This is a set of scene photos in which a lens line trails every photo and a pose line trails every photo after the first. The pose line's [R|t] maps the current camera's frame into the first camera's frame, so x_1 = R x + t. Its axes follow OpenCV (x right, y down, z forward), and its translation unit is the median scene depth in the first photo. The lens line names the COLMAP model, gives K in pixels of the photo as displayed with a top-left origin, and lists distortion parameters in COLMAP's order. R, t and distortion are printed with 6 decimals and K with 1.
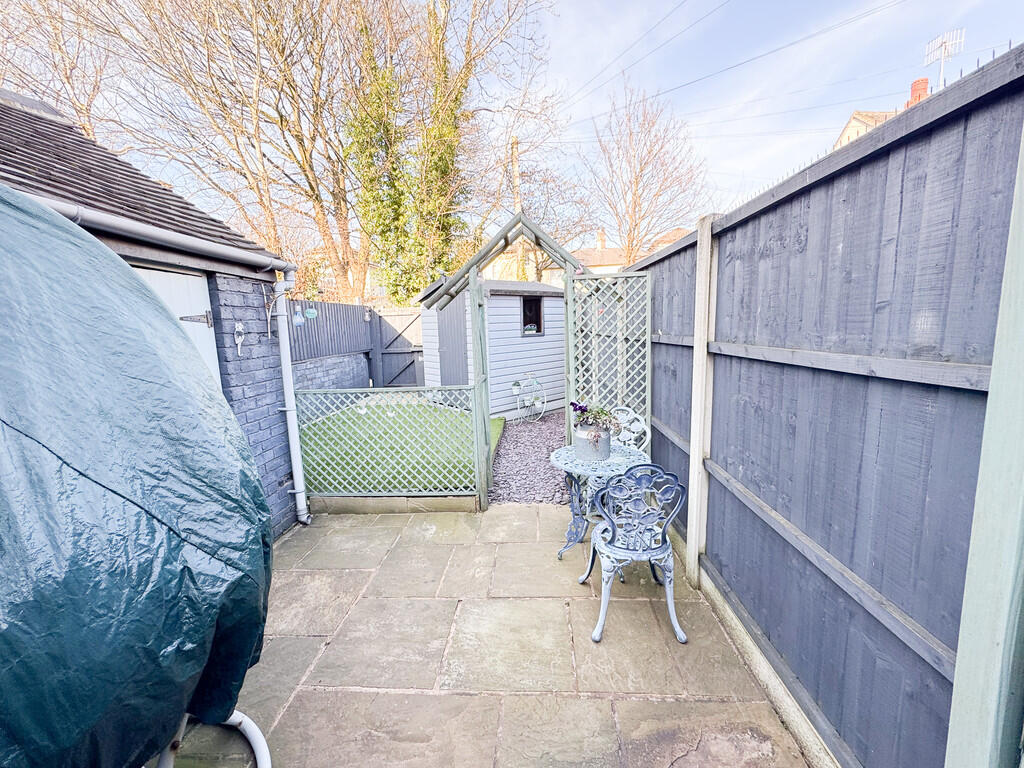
lens RADIAL K [[407.5, 0, 512.0], [0, 407.5, 384.0], [0, 0, 1]] dist [0.000534, 0.000345]
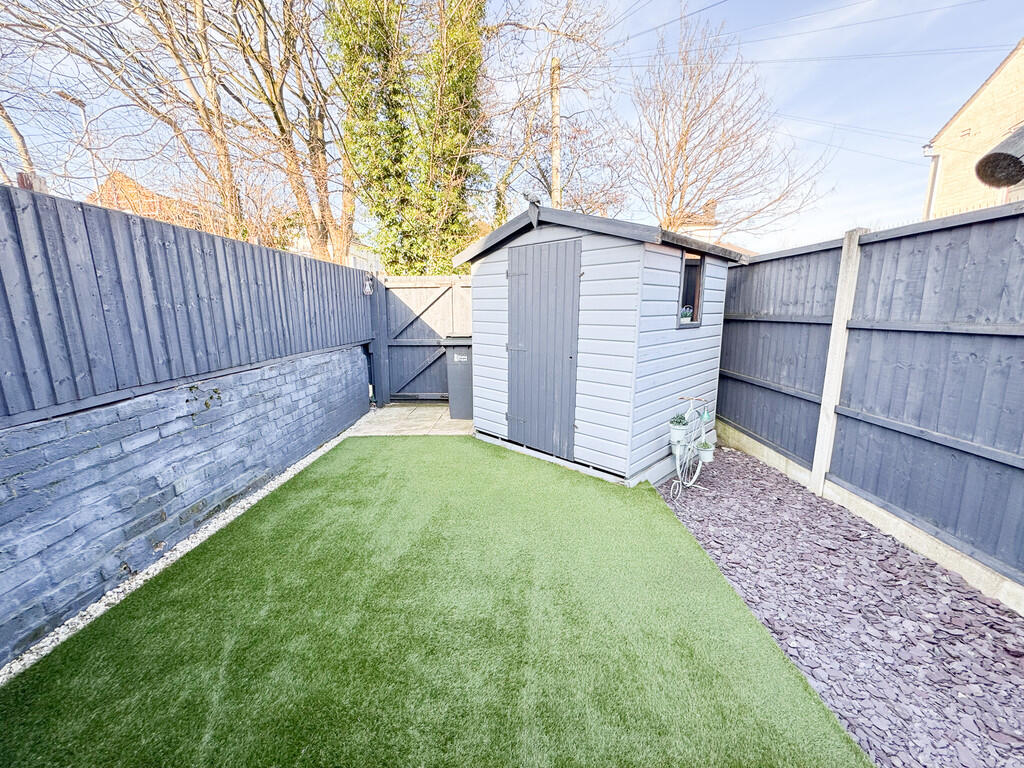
lens RADIAL K [[407.5, 0, 512.0], [0, 407.5, 384.0], [0, 0, 1]] dist [0.000534, 0.000345]
pose [[0.998520, 0.017872, 0.051375, -0.115720], [-0.019690, 0.999189, 0.035110, -0.030630], [-0.050705, -0.036070, 0.998062, 0.252204]]
